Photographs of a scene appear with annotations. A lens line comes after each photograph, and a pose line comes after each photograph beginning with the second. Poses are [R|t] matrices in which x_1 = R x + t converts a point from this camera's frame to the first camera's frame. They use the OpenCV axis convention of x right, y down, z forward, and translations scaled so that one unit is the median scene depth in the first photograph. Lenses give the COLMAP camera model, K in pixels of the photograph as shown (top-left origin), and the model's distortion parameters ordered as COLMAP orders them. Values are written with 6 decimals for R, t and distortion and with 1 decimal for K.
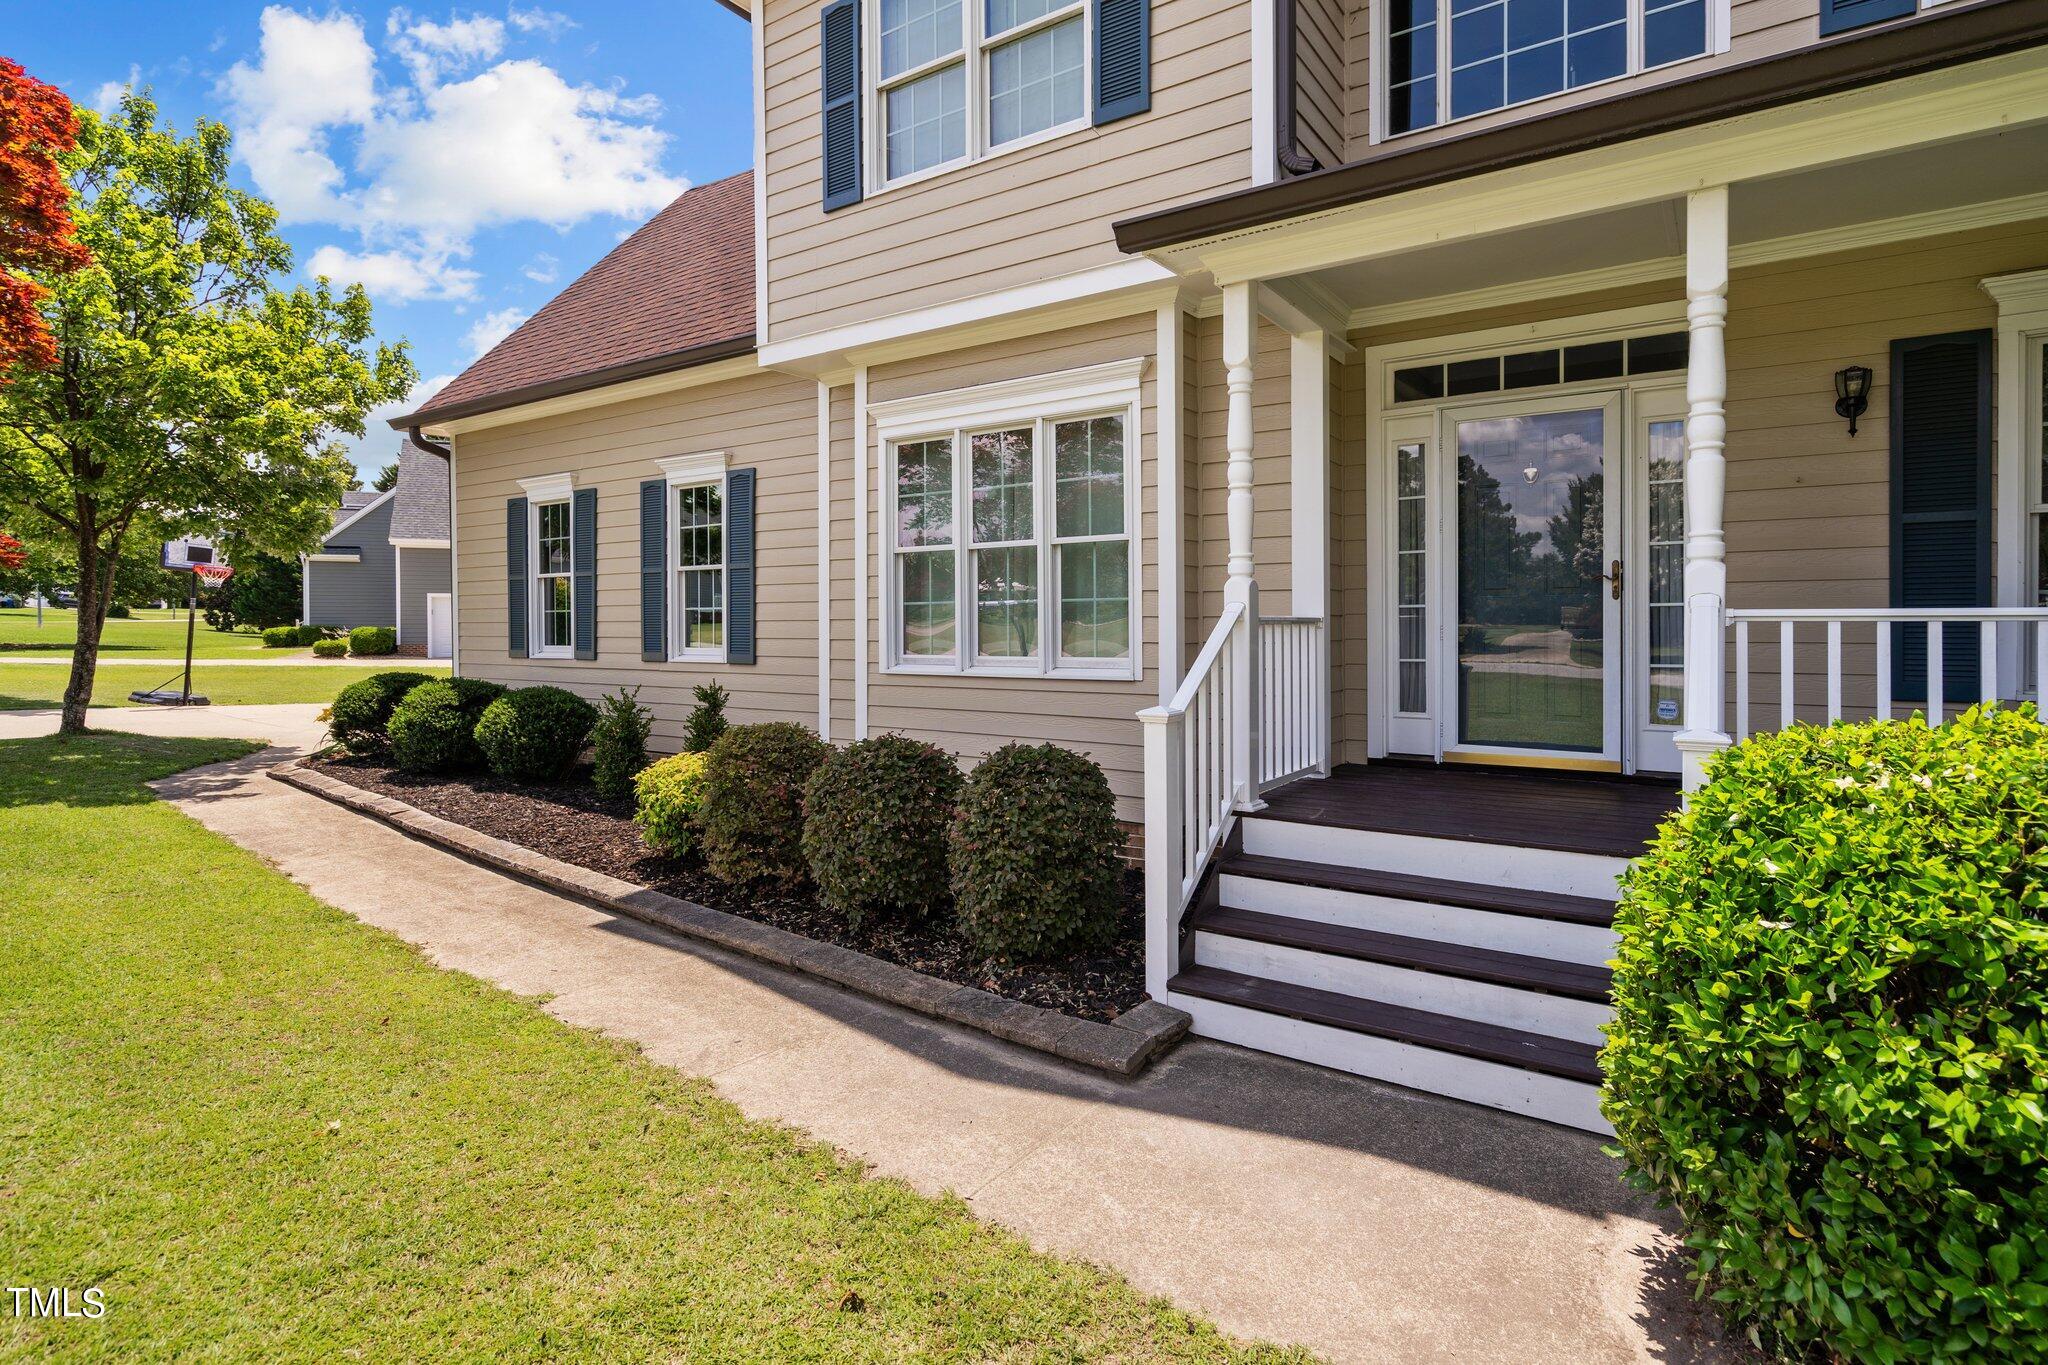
lens RADIAL K [[1038.8, 0, 1009.9], [0, 1038.8, 634.0], [0, 0, 1]] dist [-0.006814, -0.000447]
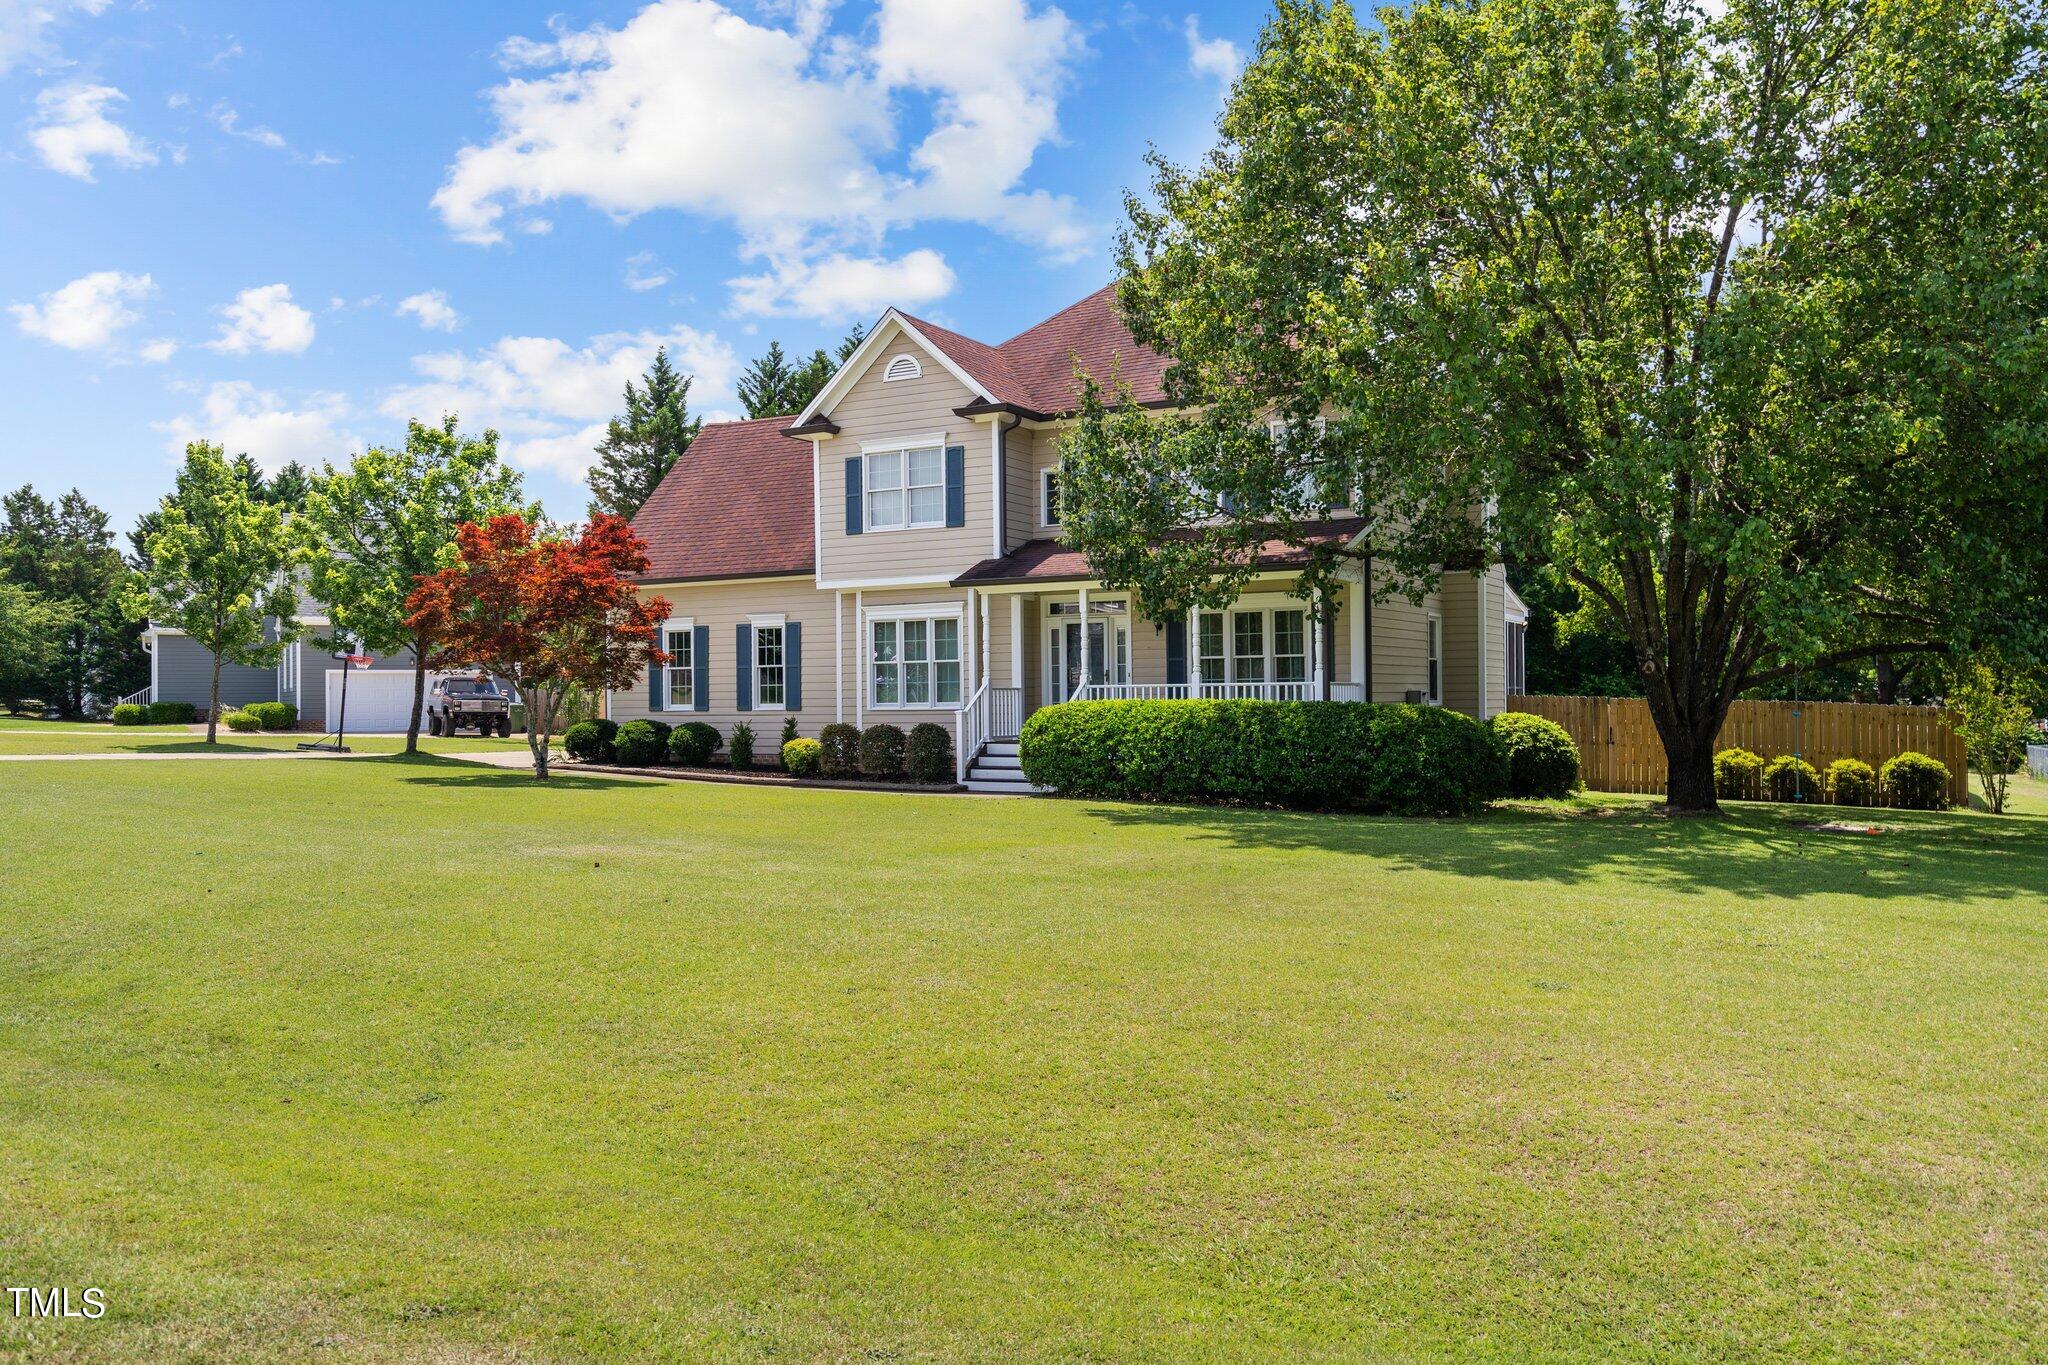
lens RADIAL K [[1612.9, 0, 1024.9], [0, 1612.9, 675.7], [0, 0, 1]] dist [0.004574, -0.002862]
pose [[0.995982, -0.003470, 0.089486, -0.098488], [0.005870, 0.999630, -0.026570, 0.063529], [-0.089361, 0.026989, 0.995634, -3.200228]]
